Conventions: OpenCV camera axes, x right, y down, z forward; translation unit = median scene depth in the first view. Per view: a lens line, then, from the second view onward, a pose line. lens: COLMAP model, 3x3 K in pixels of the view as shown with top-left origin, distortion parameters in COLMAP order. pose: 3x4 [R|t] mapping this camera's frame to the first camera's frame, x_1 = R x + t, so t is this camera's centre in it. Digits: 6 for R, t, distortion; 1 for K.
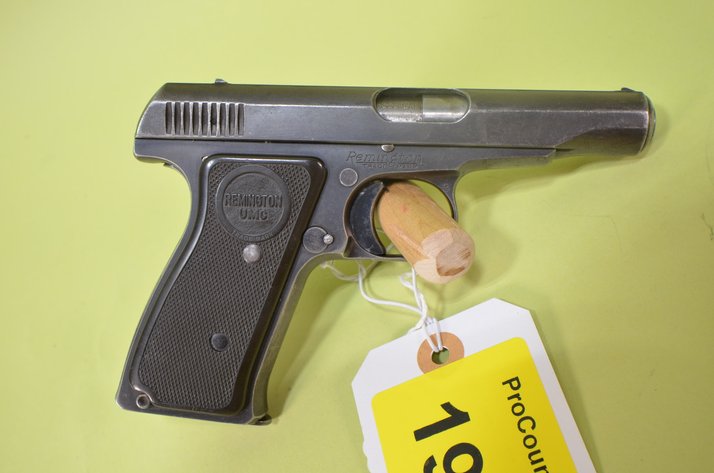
lens RADIAL K [[635.2, 0, 357.0], [0, 635.2, 236.5], [0, 0, 1]] dist [-0.008640, -0.006403]
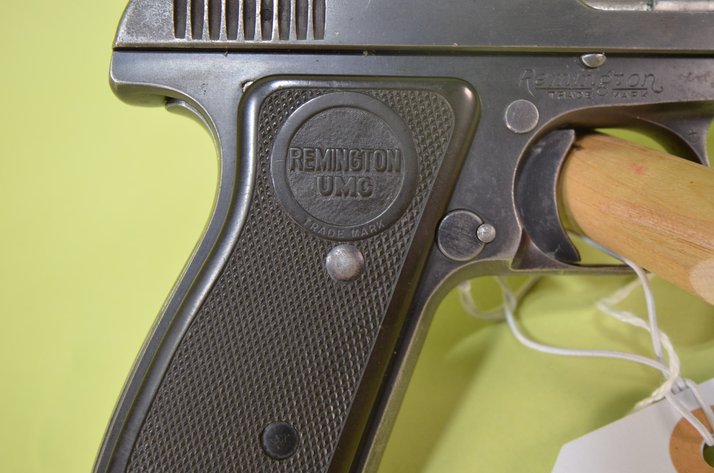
lens RADIAL K [[635.2, 0, 357.0], [0, 635.2, 236.5], [0, 0, 1]] dist [-0.008640, -0.006403]
pose [[0.998073, -0.018192, 0.059317, -0.184768], [0.023759, 0.995237, -0.094542, 0.054580], [-0.057315, 0.095769, 0.993752, 0.486159]]
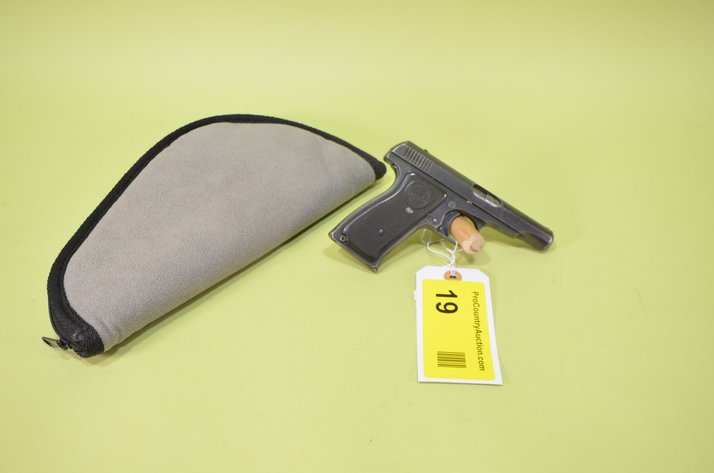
lens RADIAL K [[635.2, 0, 357.0], [0, 635.2, 236.5], [0, 0, 1]] dist [-0.008640, -0.006403]
pose [[0.847119, 0.511433, 0.144312, -0.677790], [-0.472711, 0.849298, -0.235025, 0.848900], [-0.242764, 0.130876, 0.961217, -1.486565]]
